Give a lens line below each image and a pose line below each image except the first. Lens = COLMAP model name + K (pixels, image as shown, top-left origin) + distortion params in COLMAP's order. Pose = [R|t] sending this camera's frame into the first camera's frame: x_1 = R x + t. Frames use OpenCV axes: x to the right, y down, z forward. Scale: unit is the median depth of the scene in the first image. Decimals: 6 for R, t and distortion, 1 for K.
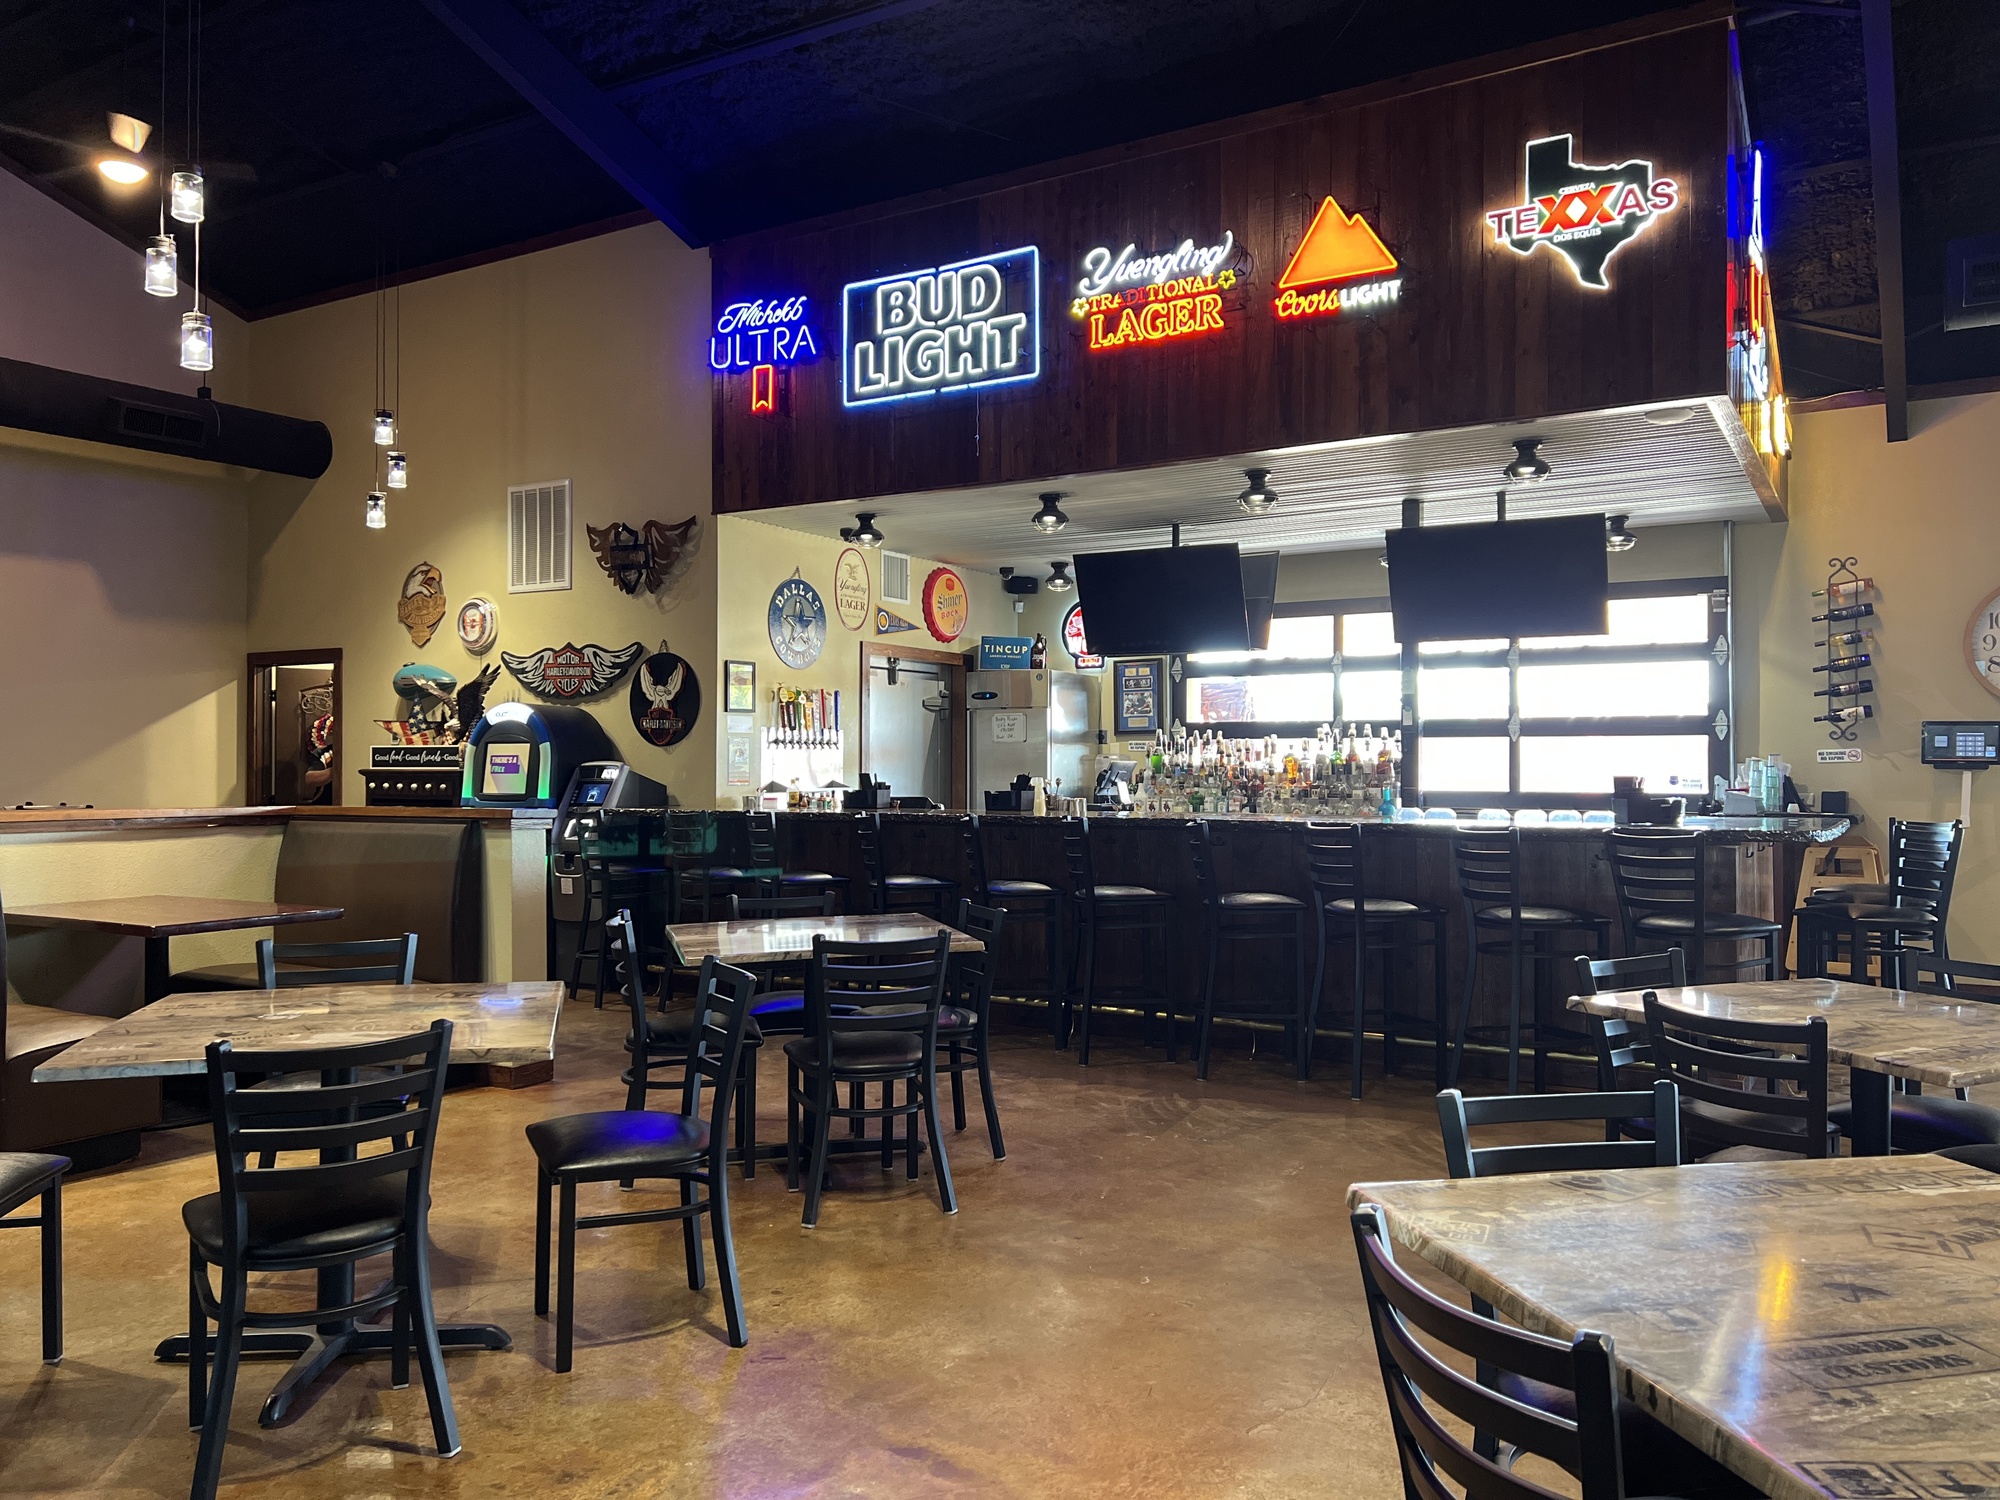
lens RADIAL K [[1507.7, 0, 1000.1], [0, 1507.7, 756.0], [0, 0, 1]] dist [0.087111, -0.109254]
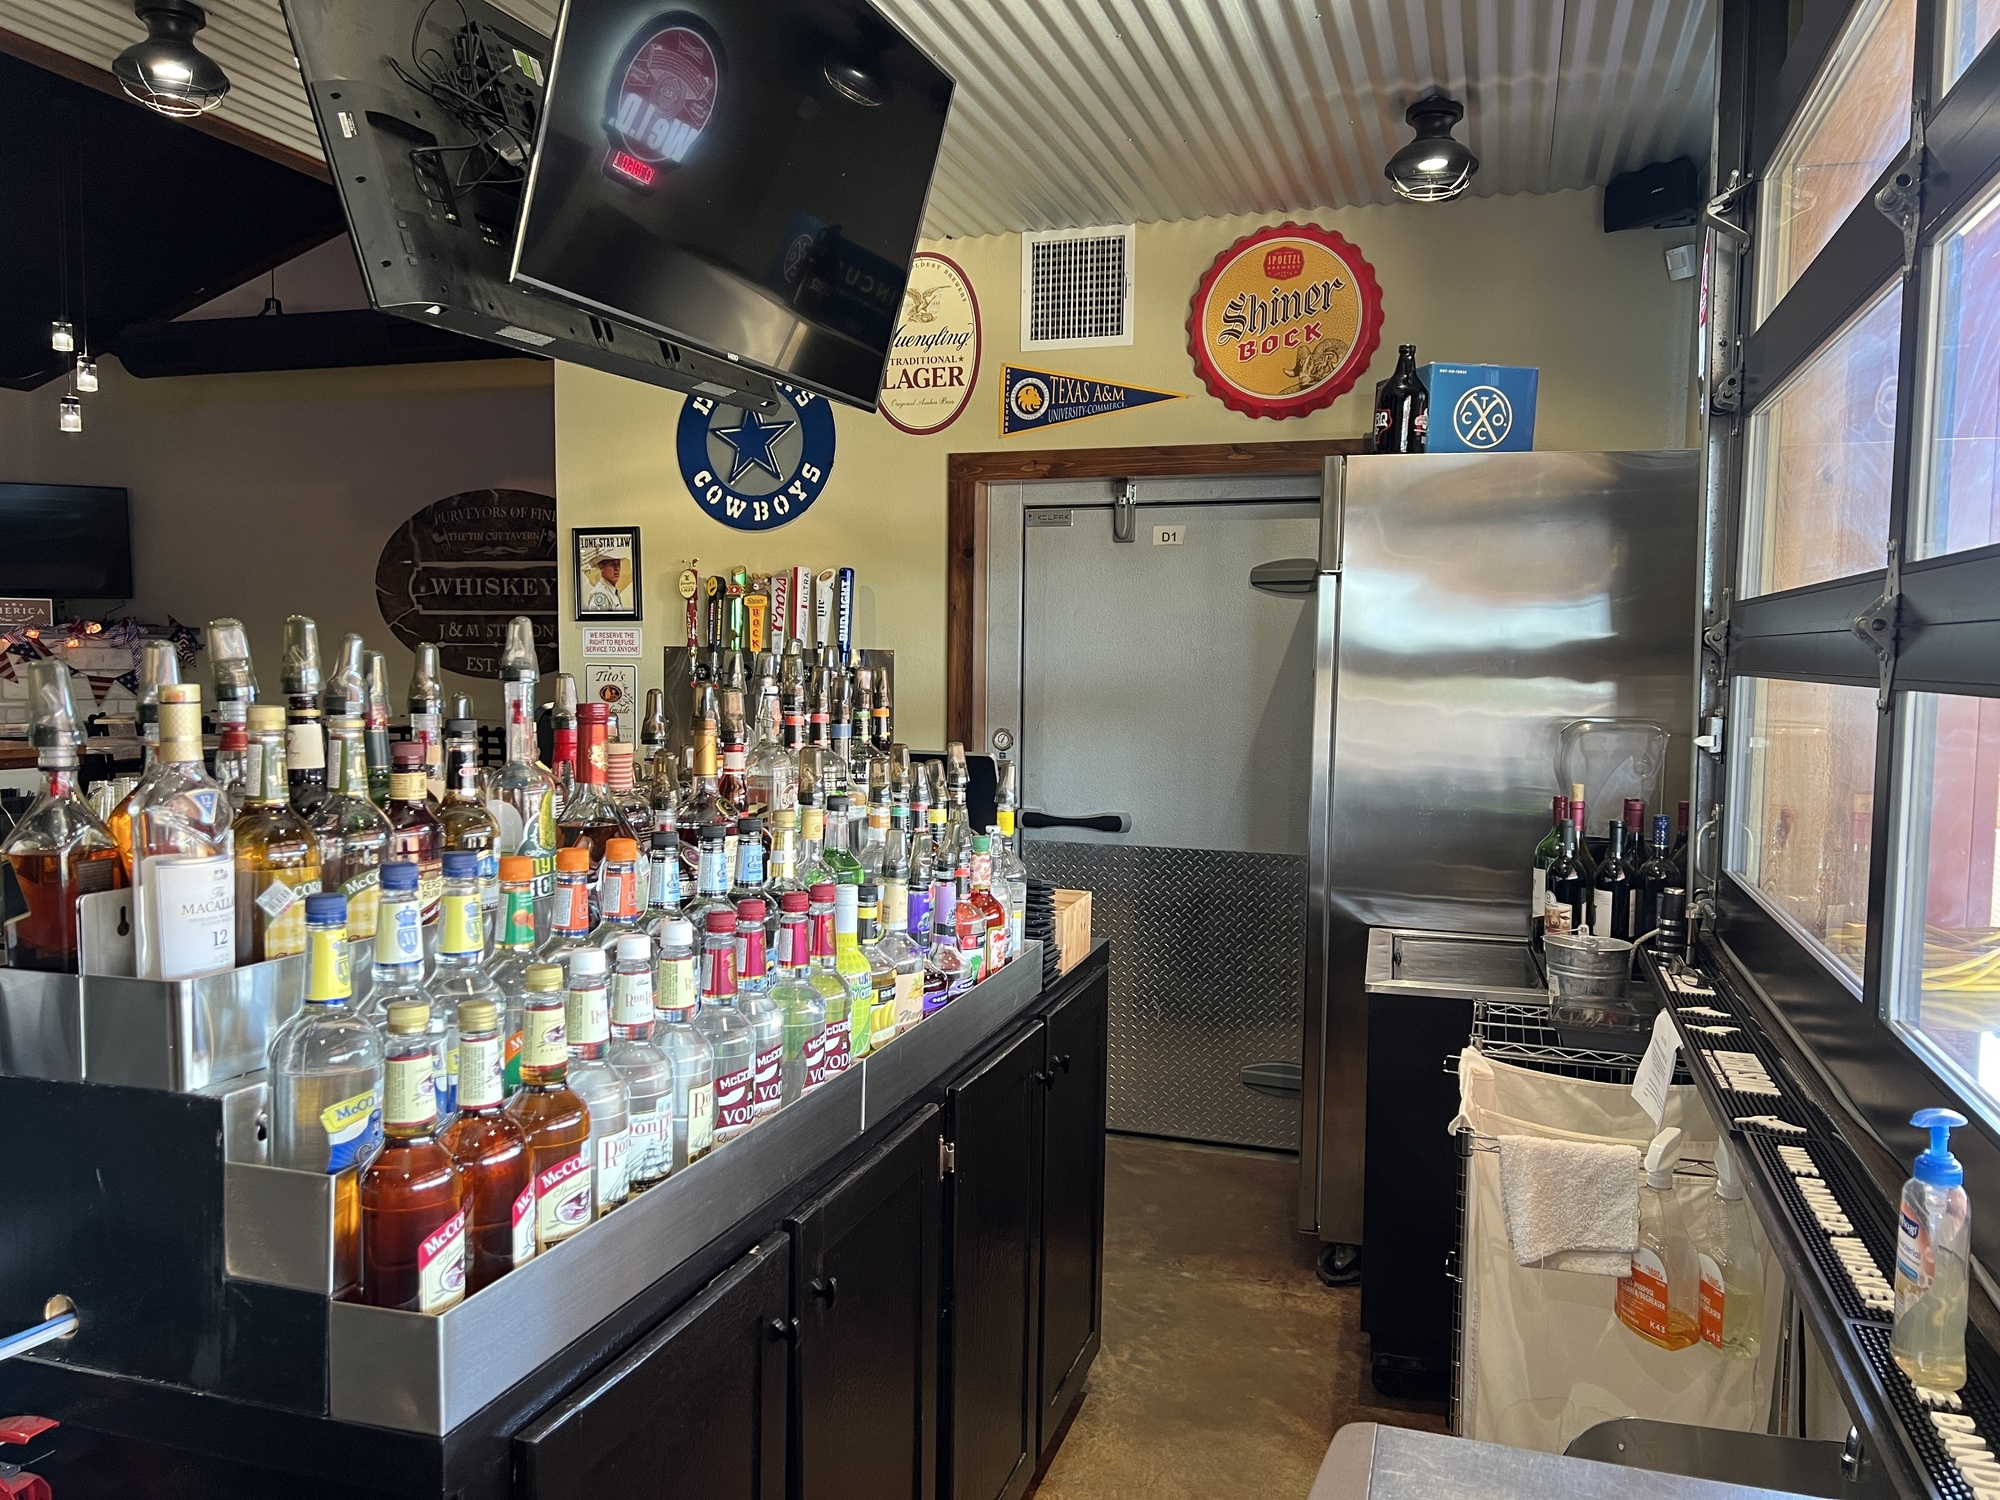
lens RADIAL K [[1496.6, 0, 1007.7], [0, 1496.6, 758.5], [0, 0, 1]] dist [0.079539, -0.097849]
pose [[0.227583, 0.067802, -0.971395, 0.463695], [-0.001429, 0.997595, 0.069296, -0.018755], [0.973758, -0.014383, 0.227133, 1.151704]]
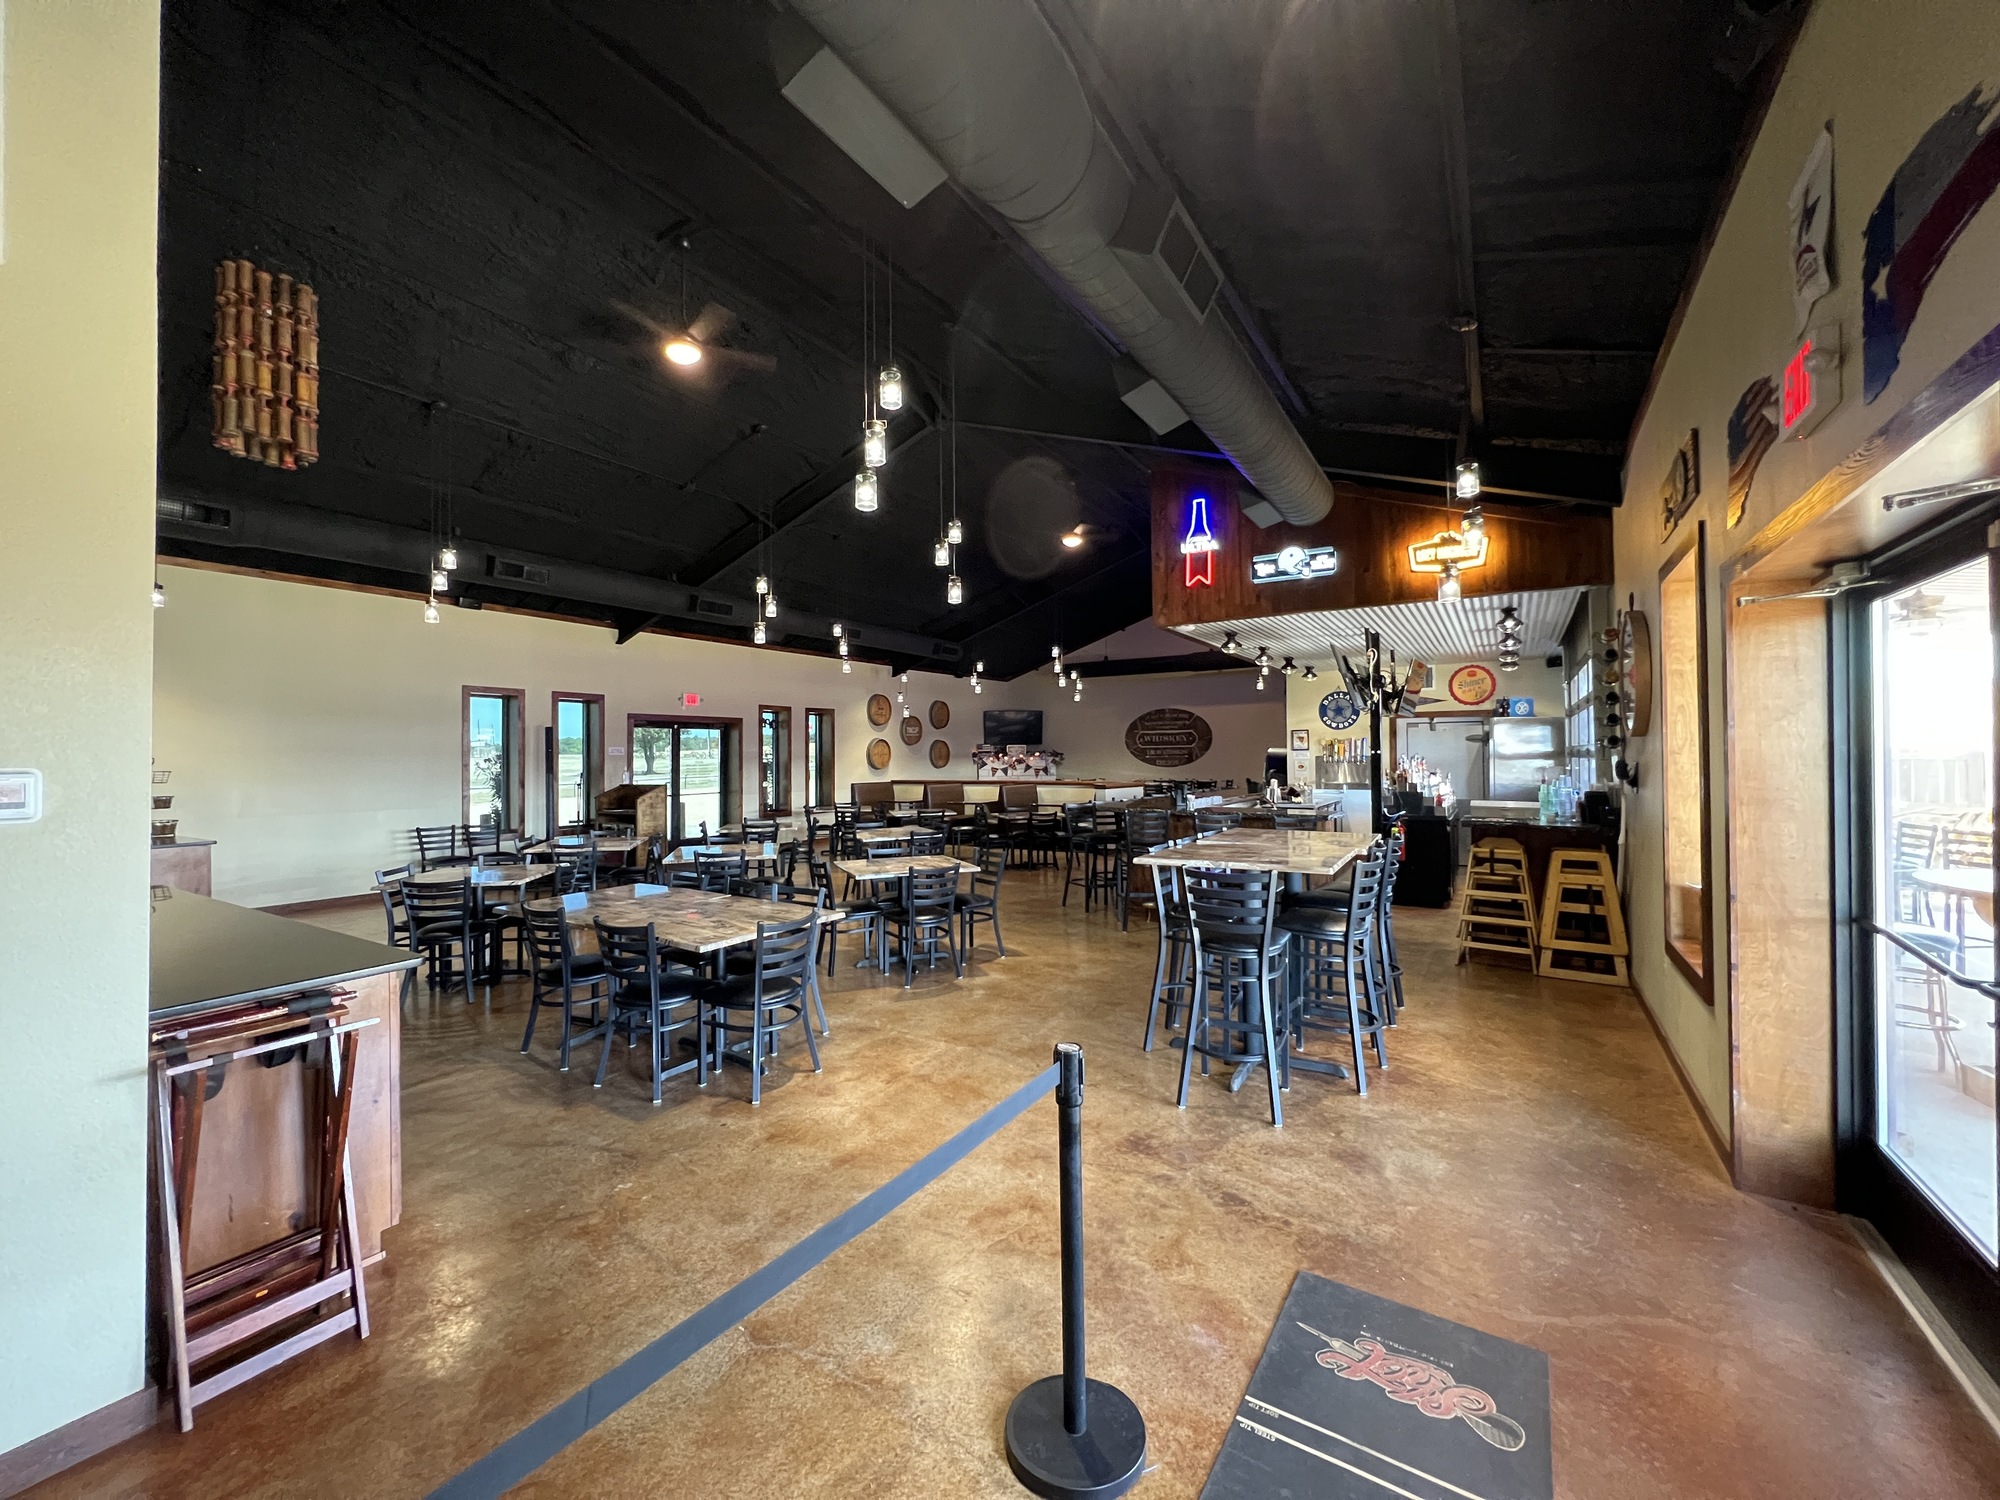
lens RADIAL K [[793.8, 0, 995.5], [0, 793.8, 748.2], [0, 0, 1]] dist [-0.013507, 0.000009]
pose [[-0.032076, -0.013721, -0.999391, 1.310878], [0.016460, 0.999763, -0.014254, -0.025078], [0.999350, -0.016907, -0.031842, 0.607629]]
